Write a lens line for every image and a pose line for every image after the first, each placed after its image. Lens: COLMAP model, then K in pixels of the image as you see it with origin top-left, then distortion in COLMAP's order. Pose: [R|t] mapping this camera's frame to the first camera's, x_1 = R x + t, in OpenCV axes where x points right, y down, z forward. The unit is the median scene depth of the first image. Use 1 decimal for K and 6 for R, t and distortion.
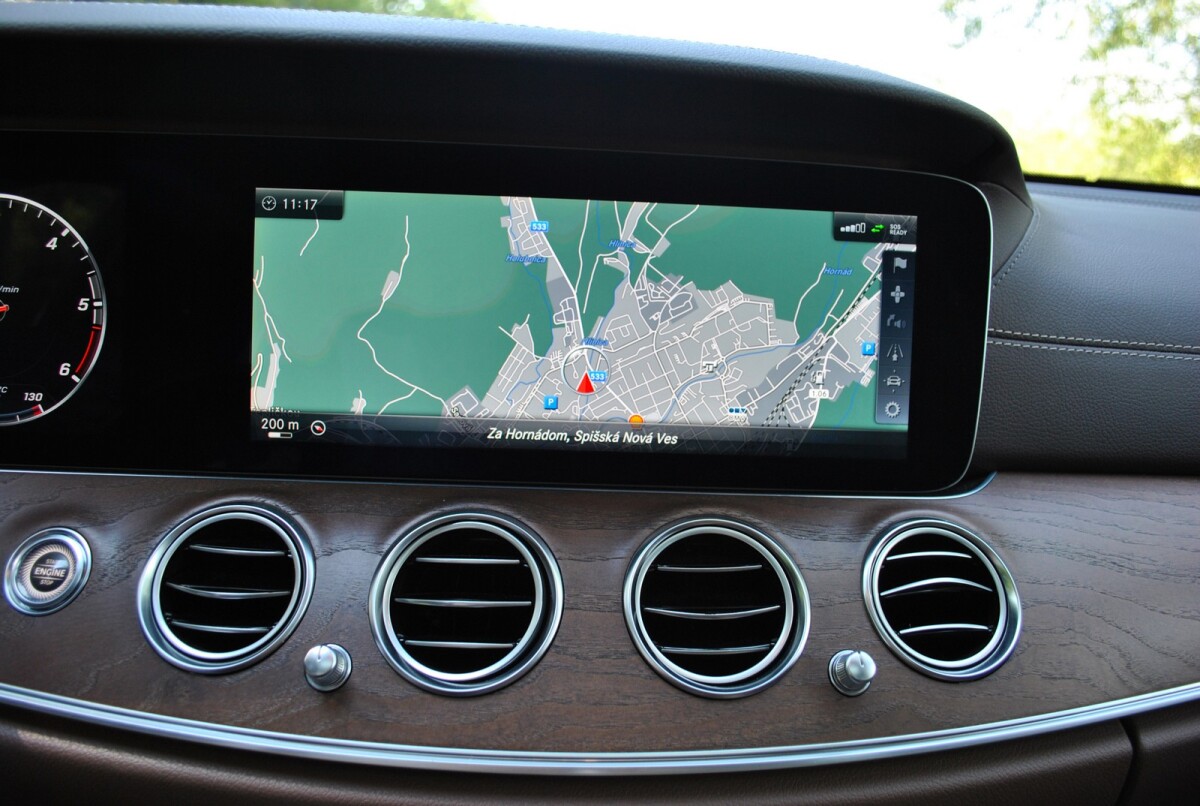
lens RADIAL K [[938.7, 0, 601.9], [0, 938.7, 400.8], [0, 0, 1]] dist [-0.089183, 0.016716]
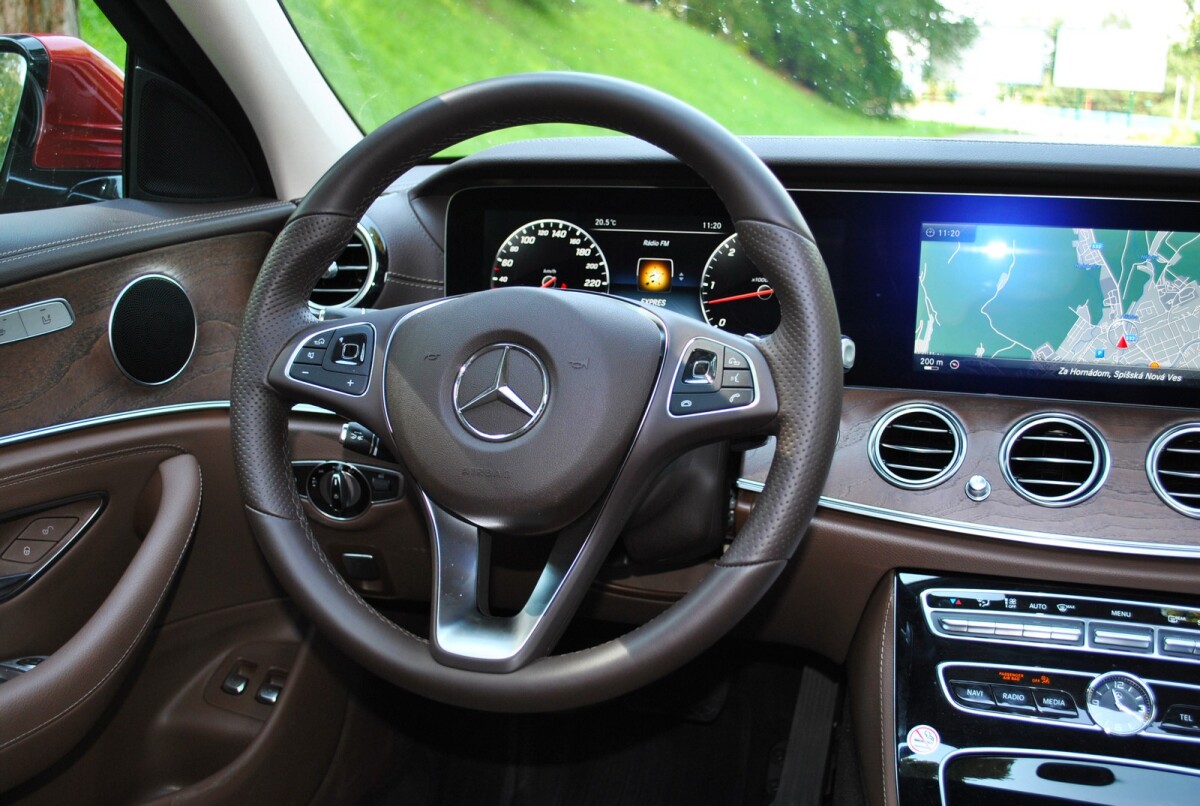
lens RADIAL K [[1229.9, 0, 600.0], [0, 1229.9, 403.0], [0, 0, 1]] dist [-0.060085, 0.002782]
pose [[0.937034, 0.038235, -0.347138, -0.131795], [-0.027757, 0.998998, 0.035109, 0.038493], [0.348132, -0.023263, 0.937157, -1.315634]]
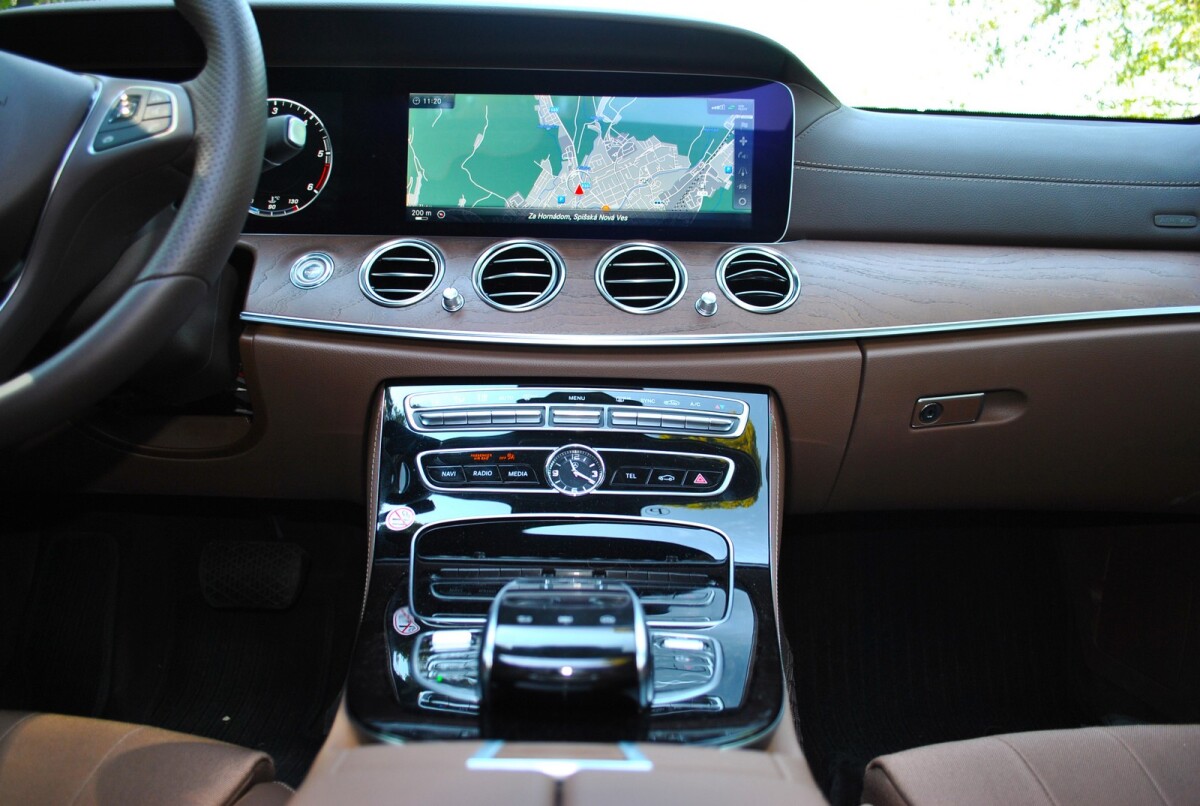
lens RADIAL K [[938.7, 0, 601.9], [0, 938.7, 400.8], [0, 0, 1]] dist [-0.089183, 0.016716]
pose [[0.998894, -0.014282, -0.044806, 0.109629], [0.012398, 0.999039, -0.042045, 0.498283], [0.045364, 0.041443, 0.998111, -0.897888]]
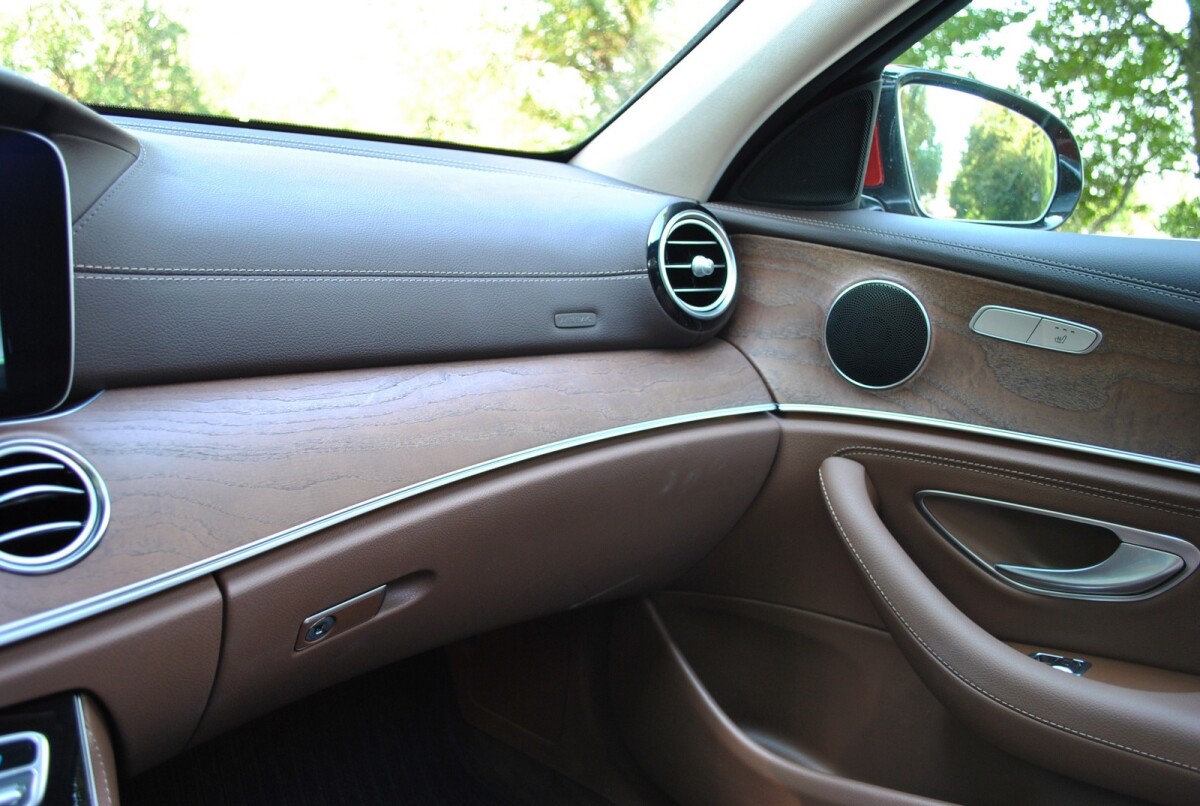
lens RADIAL K [[938.7, 0, 601.9], [0, 938.7, 400.8], [0, 0, 1]] dist [-0.089183, 0.016716]
pose [[0.770182, -0.127271, 0.624997, 0.203513], [0.072721, 0.991022, 0.112192, 0.008248], [-0.633665, -0.040958, 0.772523, -0.286144]]
